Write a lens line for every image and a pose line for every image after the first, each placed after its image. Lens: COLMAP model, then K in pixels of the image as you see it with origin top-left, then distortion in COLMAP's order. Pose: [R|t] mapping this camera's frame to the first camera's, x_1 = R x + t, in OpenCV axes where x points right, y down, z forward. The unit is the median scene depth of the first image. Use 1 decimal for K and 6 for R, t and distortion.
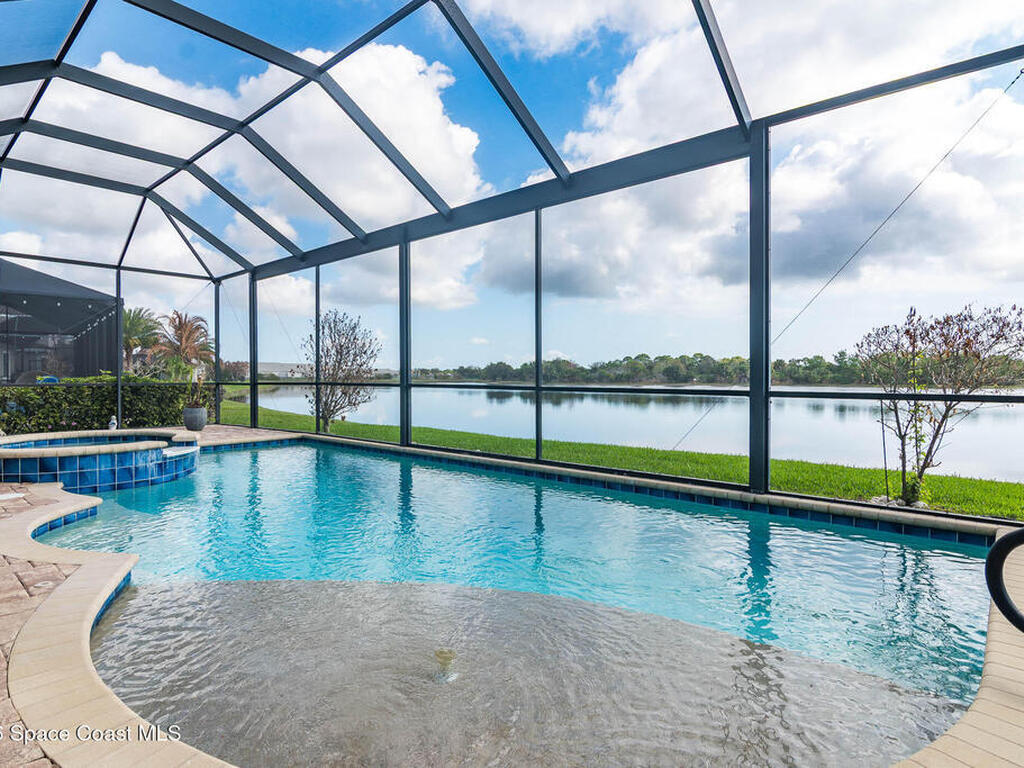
lens RADIAL K [[556.4, 0, 507.2], [0, 556.4, 391.9], [0, 0, 1]] dist [-0.001995, -0.001076]
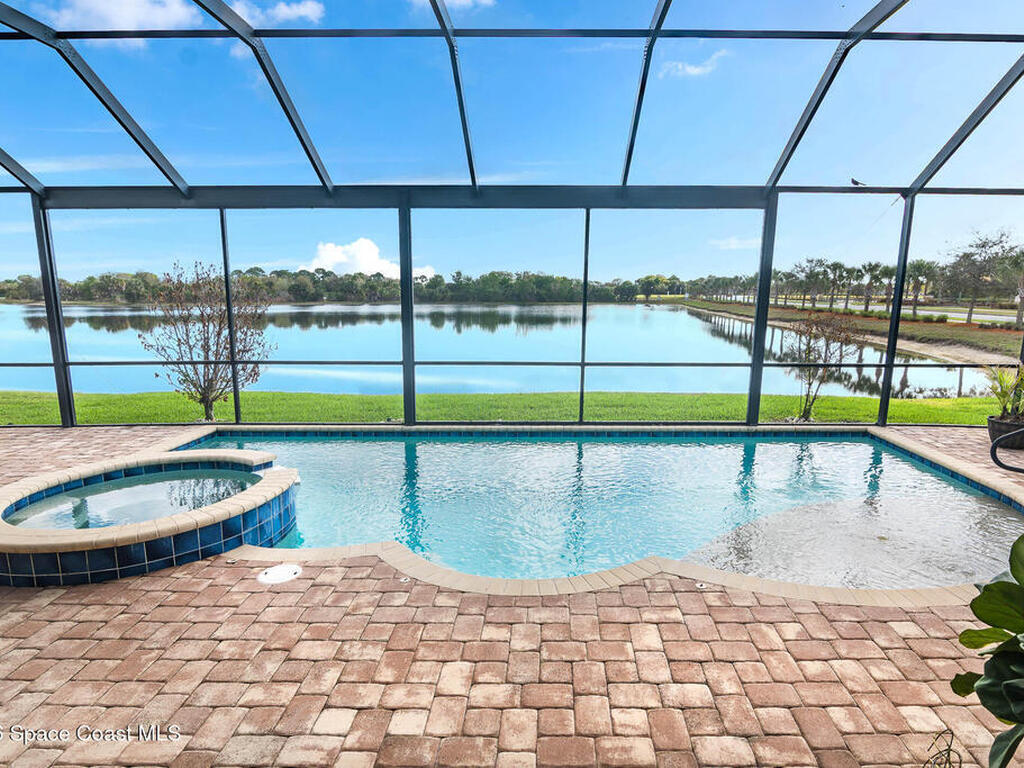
lens RADIAL K [[588.0, 0, 512.0], [0, 588.0, 417.9], [0, 0, 1]] dist [-0.009777, -0.001607]
pose [[0.753297, -0.143057, 0.641933, -0.705167], [0.016660, 0.979894, 0.198823, -0.115795], [-0.657469, -0.139078, 0.740535, 0.116444]]
